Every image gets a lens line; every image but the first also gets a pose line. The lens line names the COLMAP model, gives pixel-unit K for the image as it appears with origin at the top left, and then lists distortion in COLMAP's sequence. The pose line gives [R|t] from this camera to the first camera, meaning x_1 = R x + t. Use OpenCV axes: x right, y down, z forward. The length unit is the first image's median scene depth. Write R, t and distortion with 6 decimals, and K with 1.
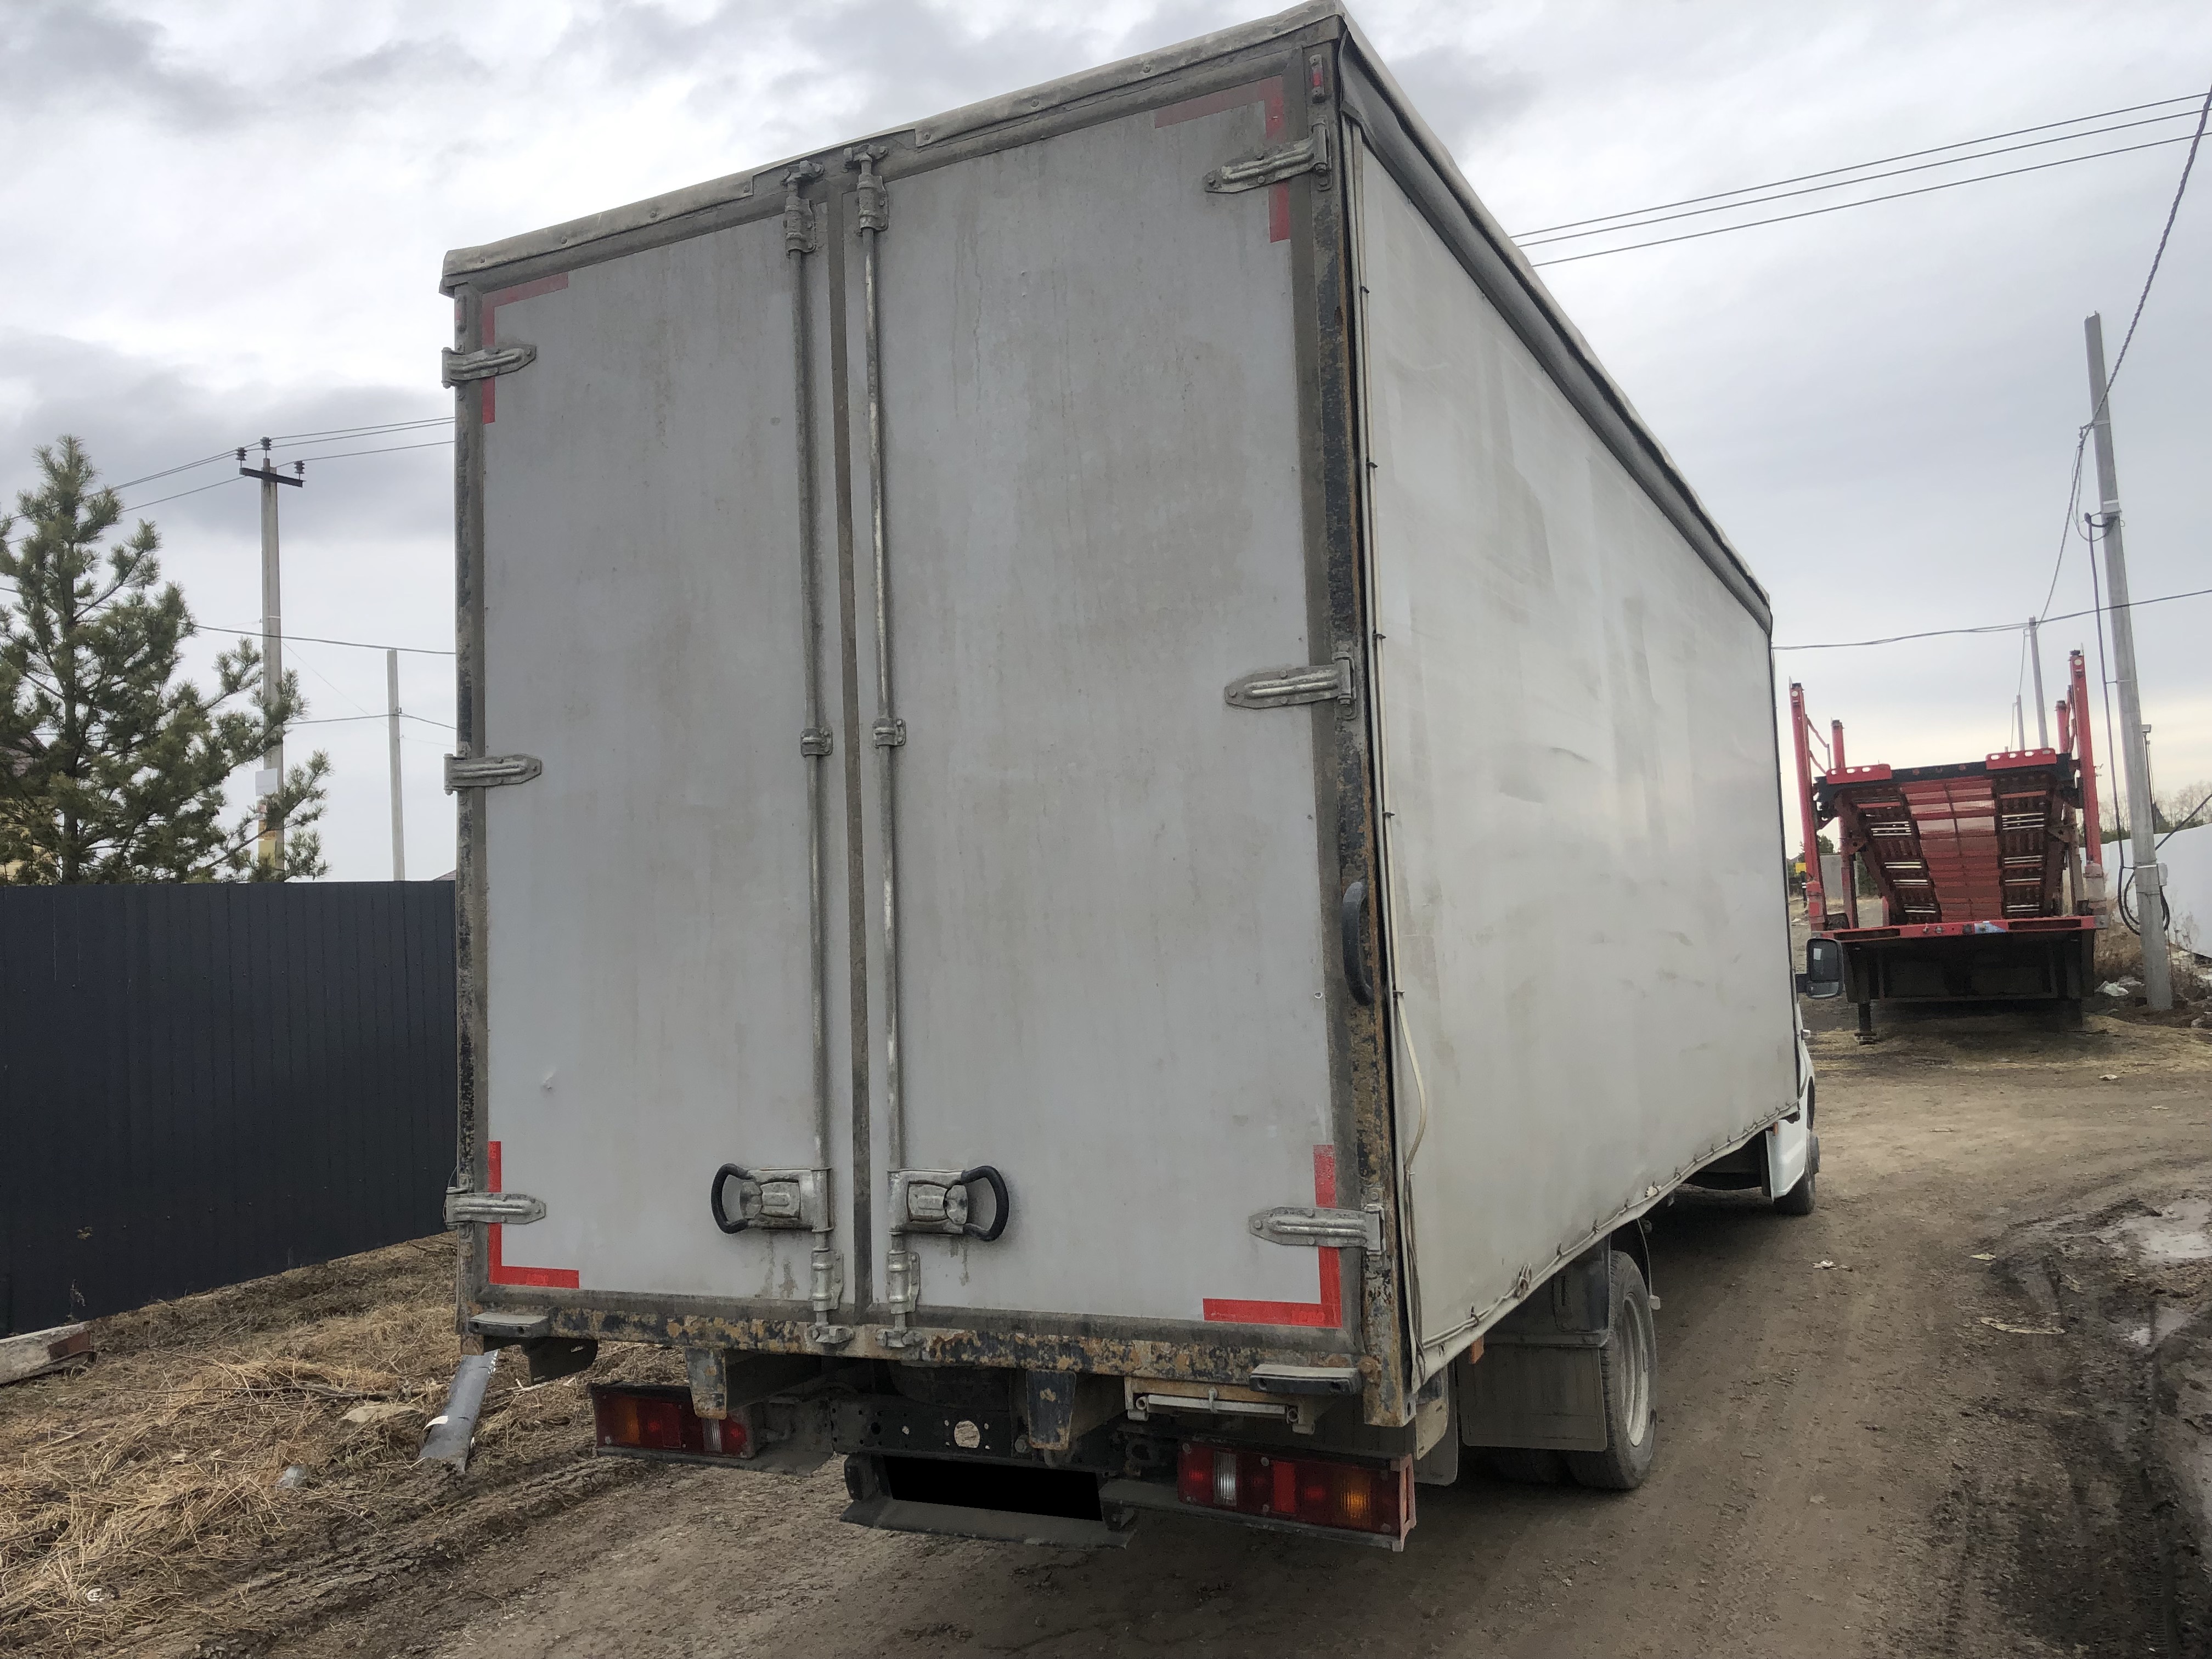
lens RADIAL K [[1783.6, 0, 1109.4], [0, 1783.6, 833.2], [0, 0, 1]] dist [0.053999, -0.048739]
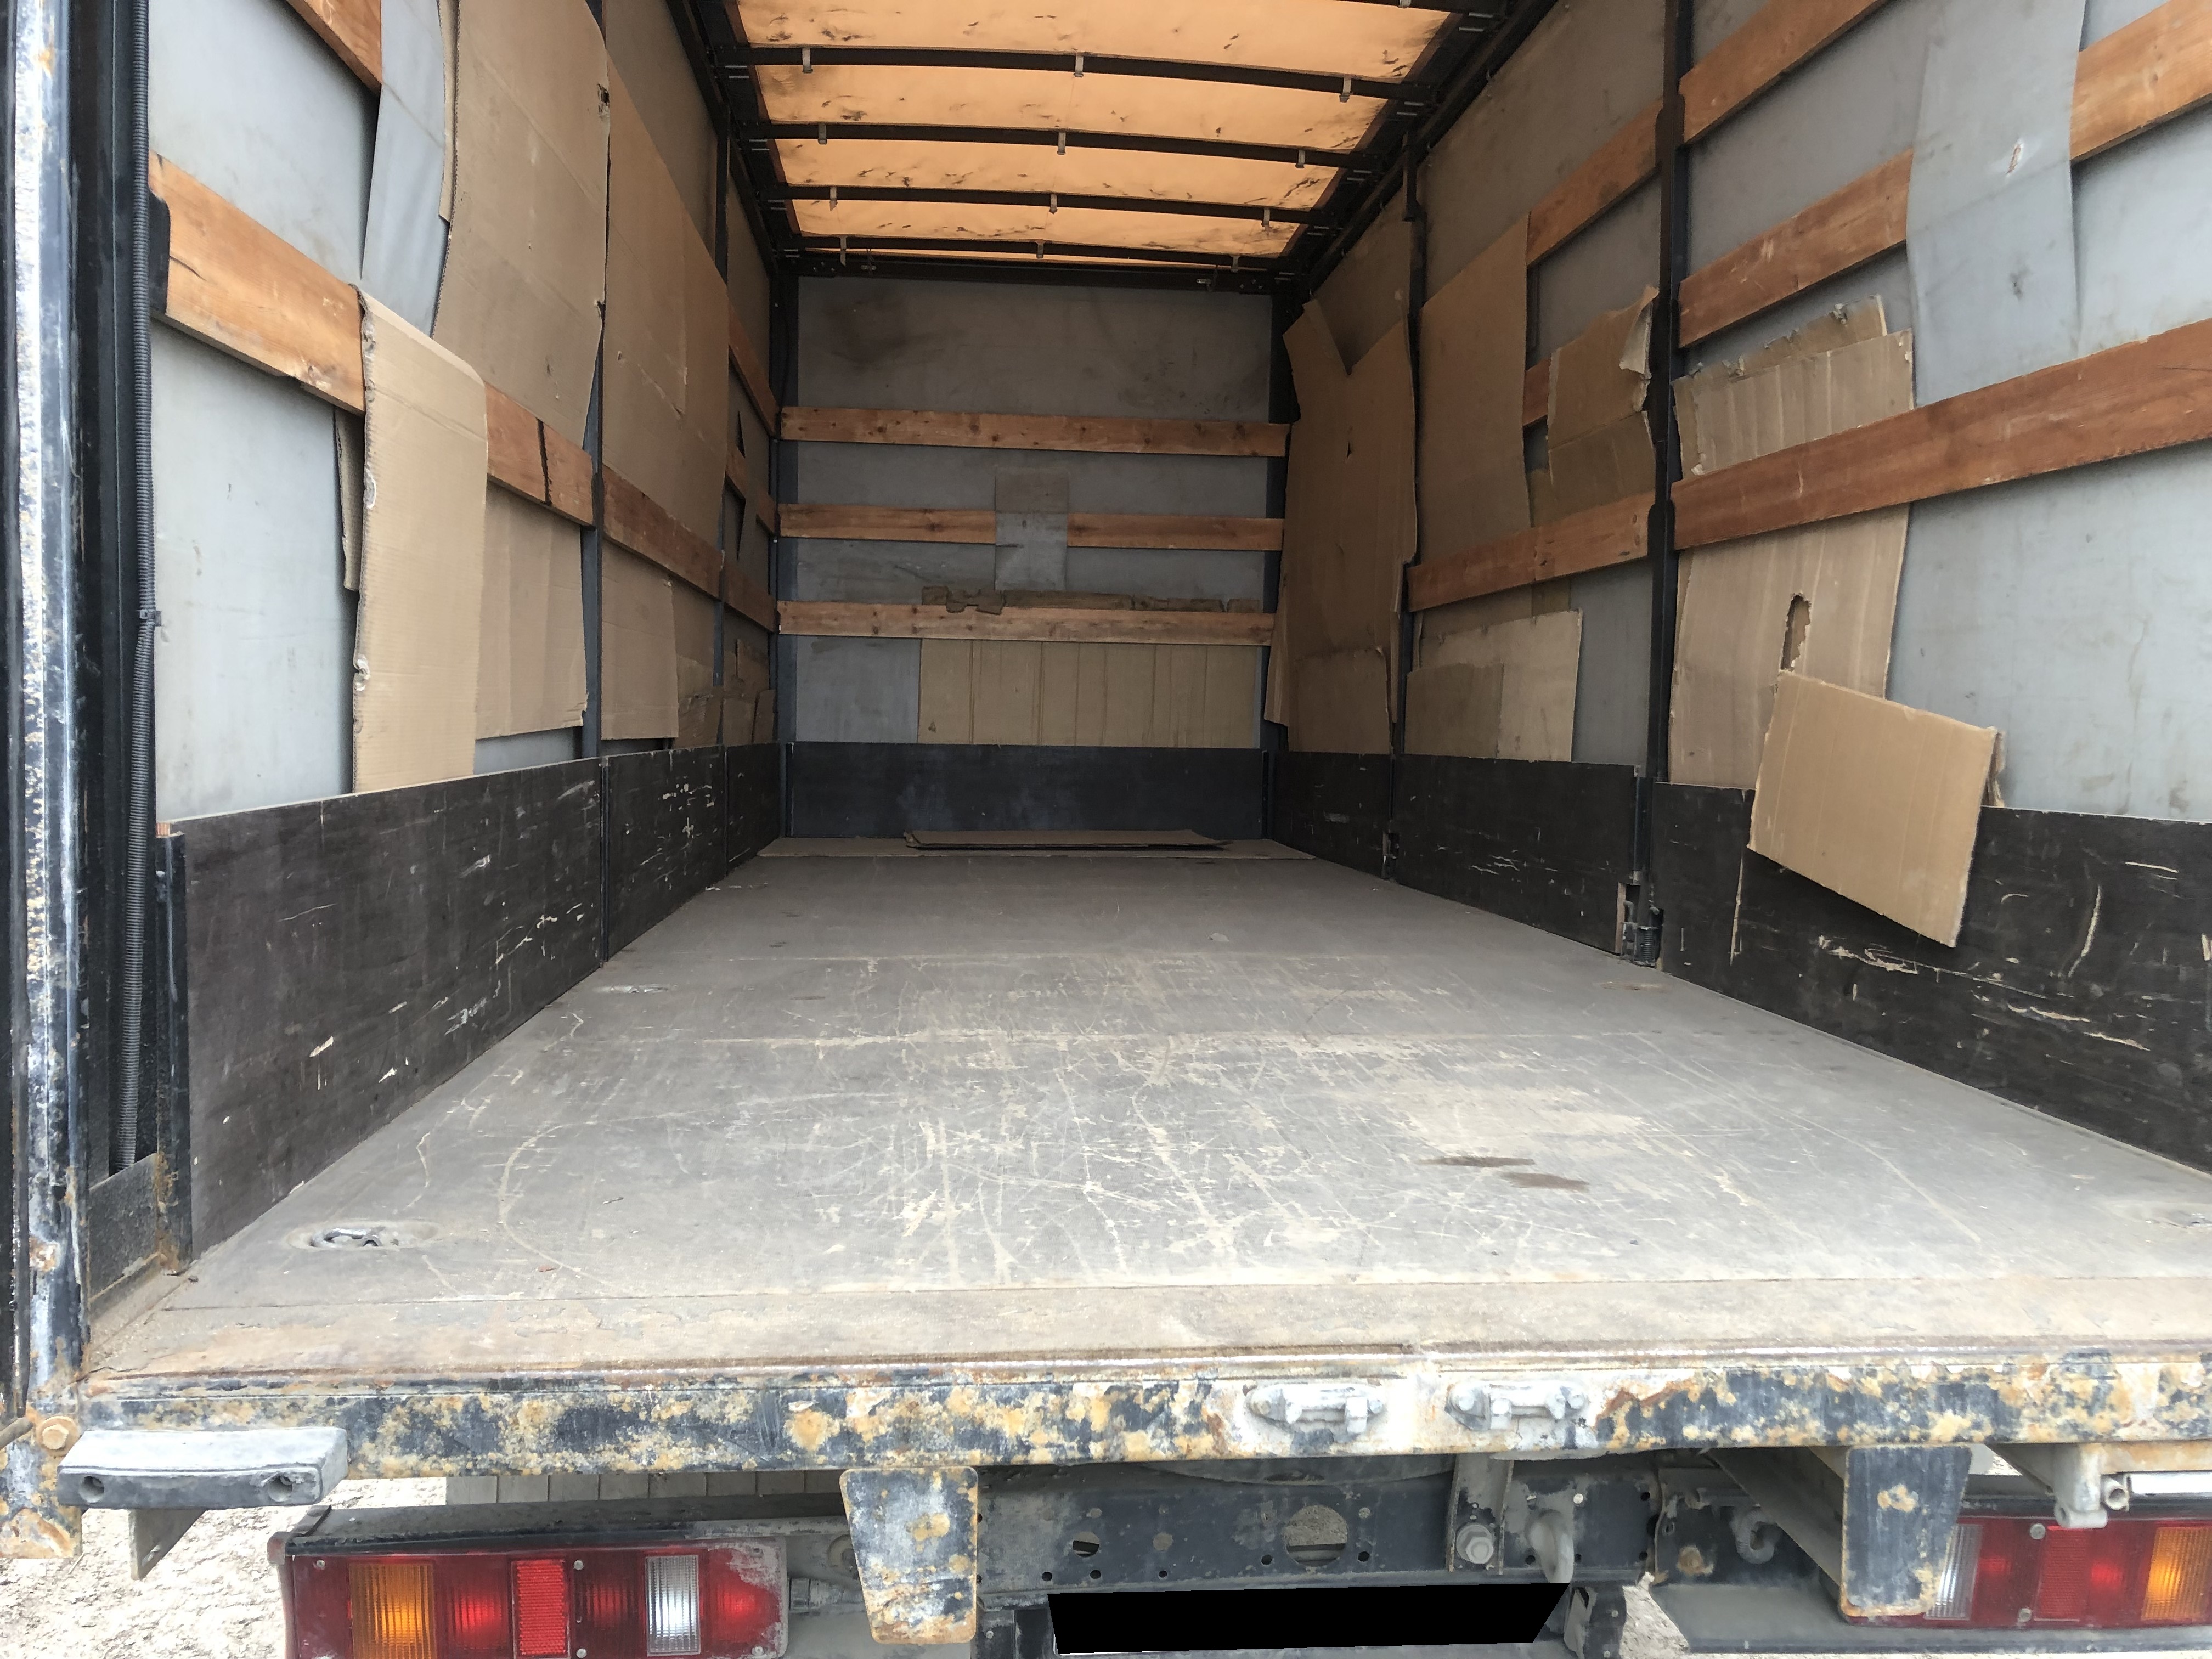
lens RADIAL K [[1783.6, 0, 1101.8], [0, 1783.6, 821.5], [0, 0, 1]] dist [0.053999, -0.048739]
pose [[0.848177, 0.020353, 0.529322, -0.402682], [-0.090099, 0.990244, 0.106298, 0.111097], [-0.521995, -0.137851, 0.841735, 0.695702]]
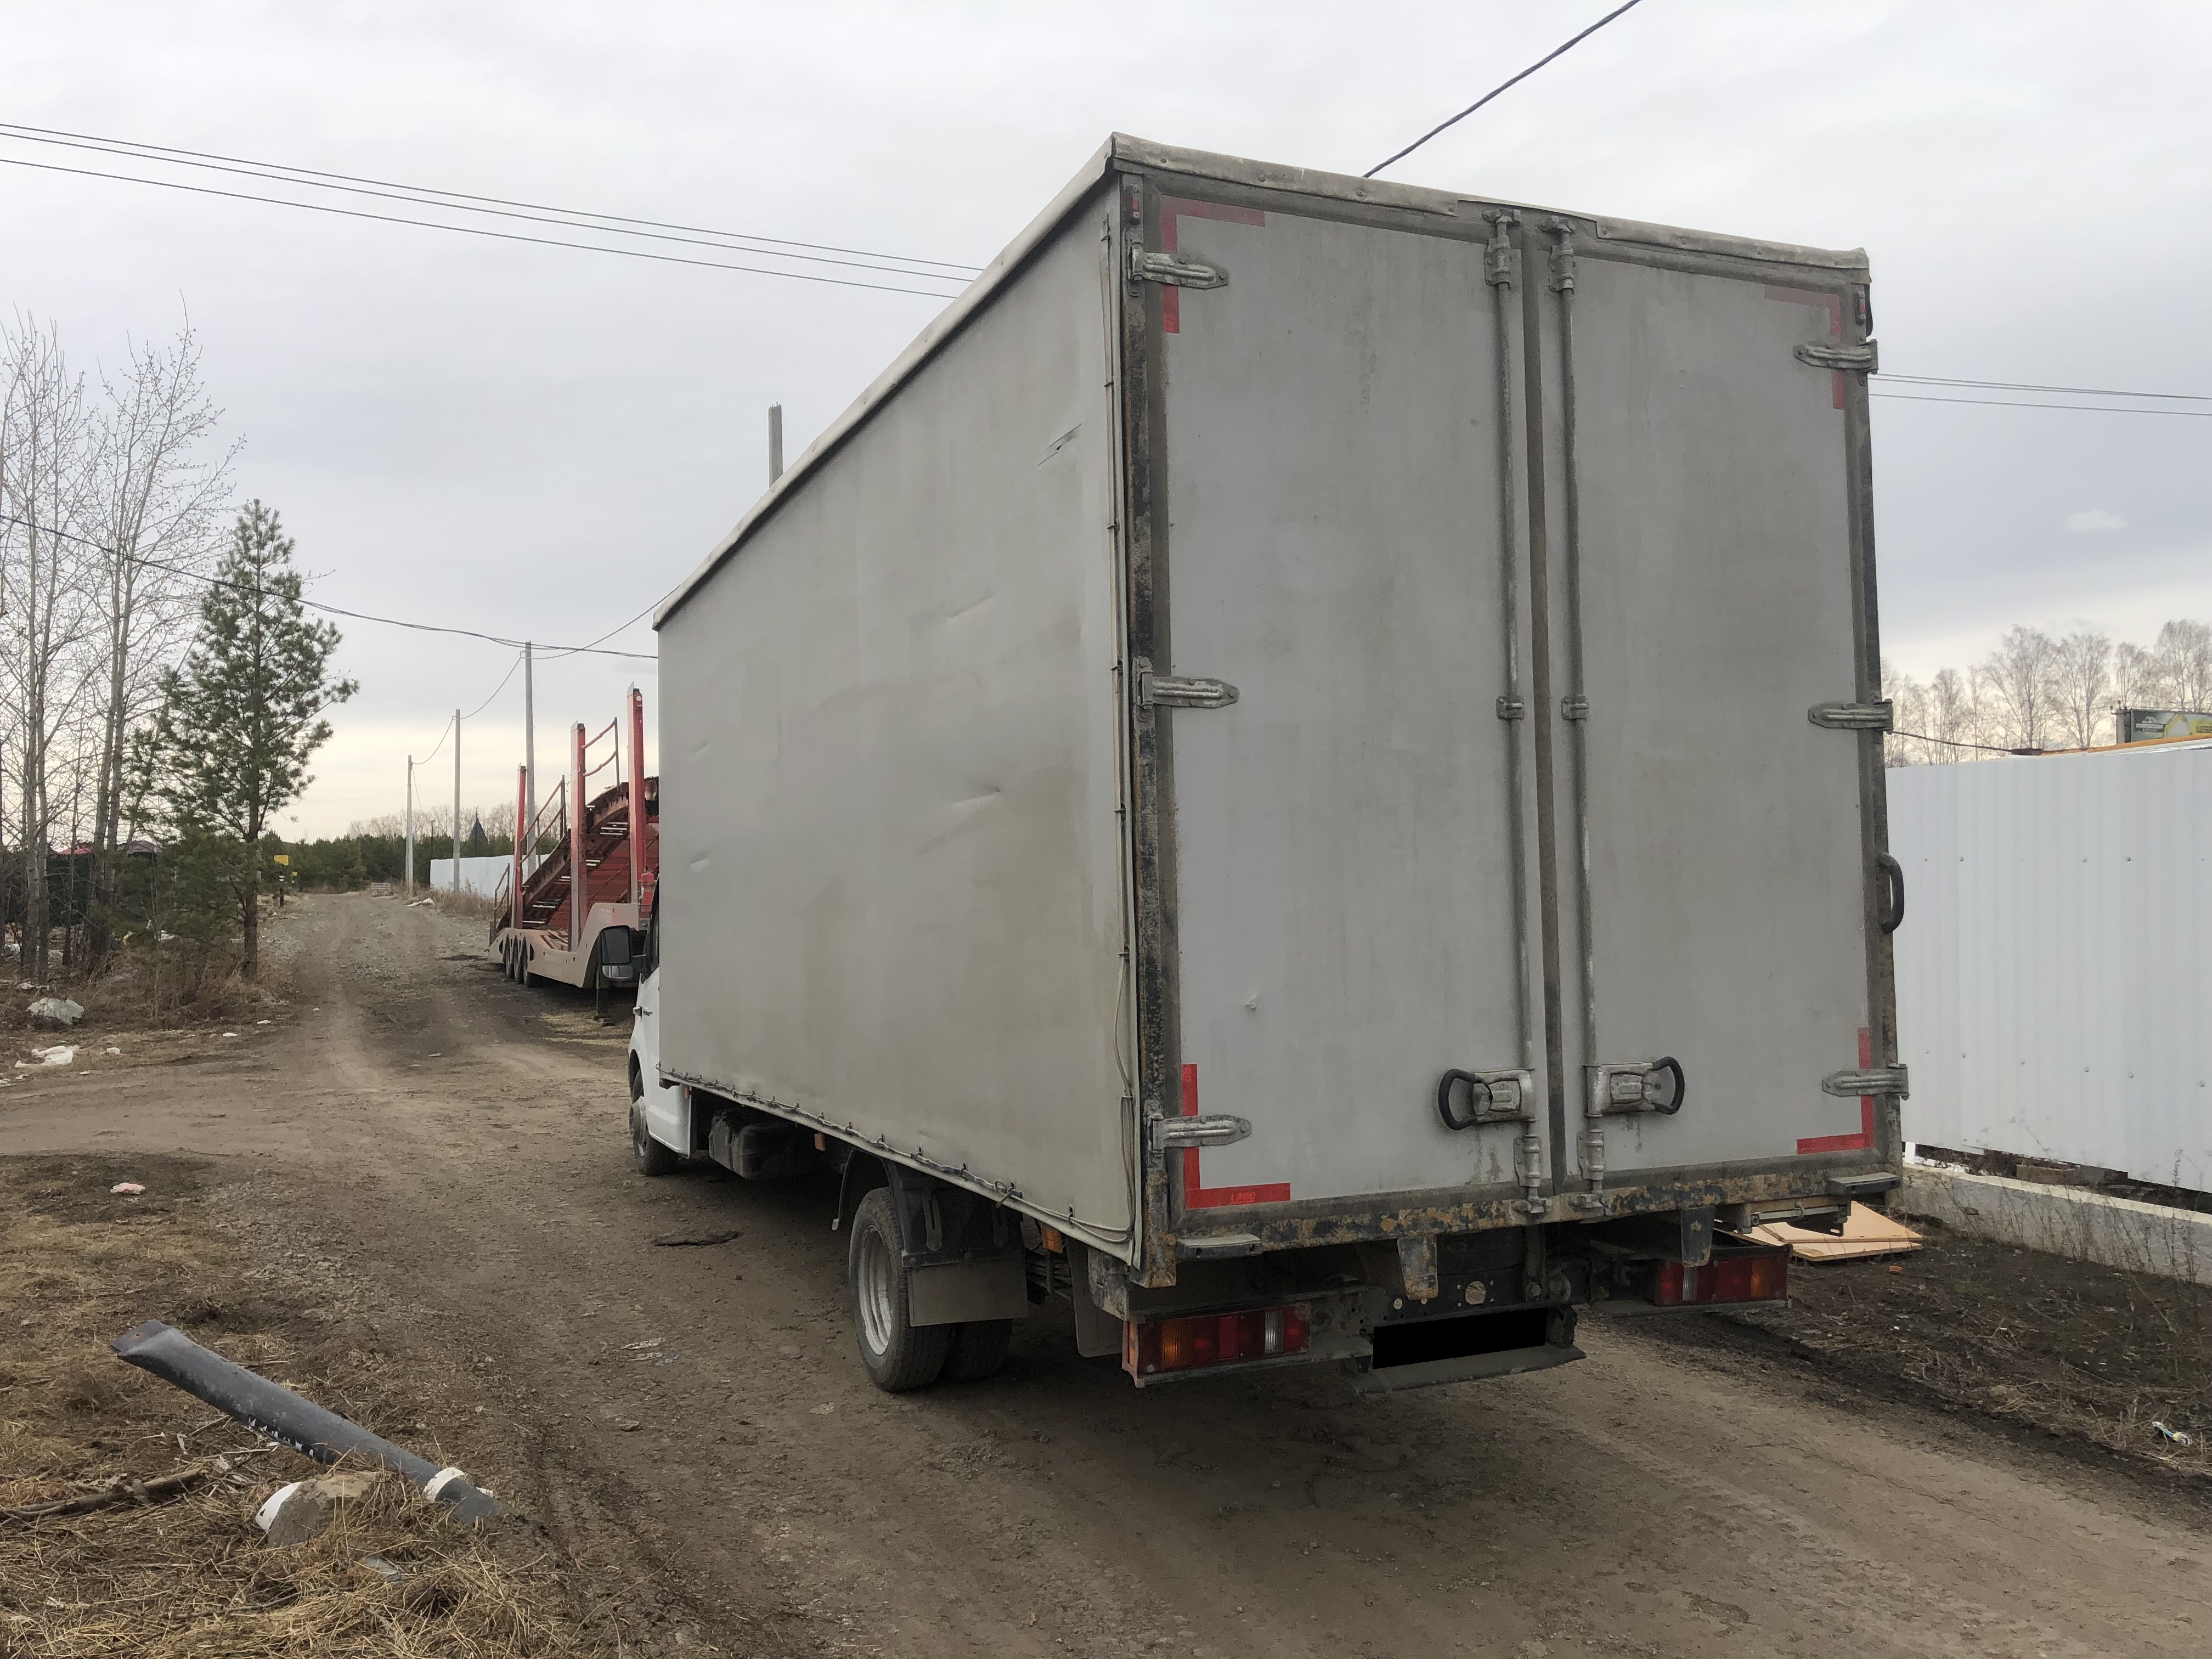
lens RADIAL K [[1783.6, 0, 1115.4], [0, 1783.6, 830.9], [0, 0, 1]] dist [0.053999, -0.048739]
pose [[0.648758, 0.062564, 0.758419, -1.232668], [-0.063738, 0.997580, -0.027772, 0.080173], [-0.758321, -0.030323, 0.651176, 0.435391]]
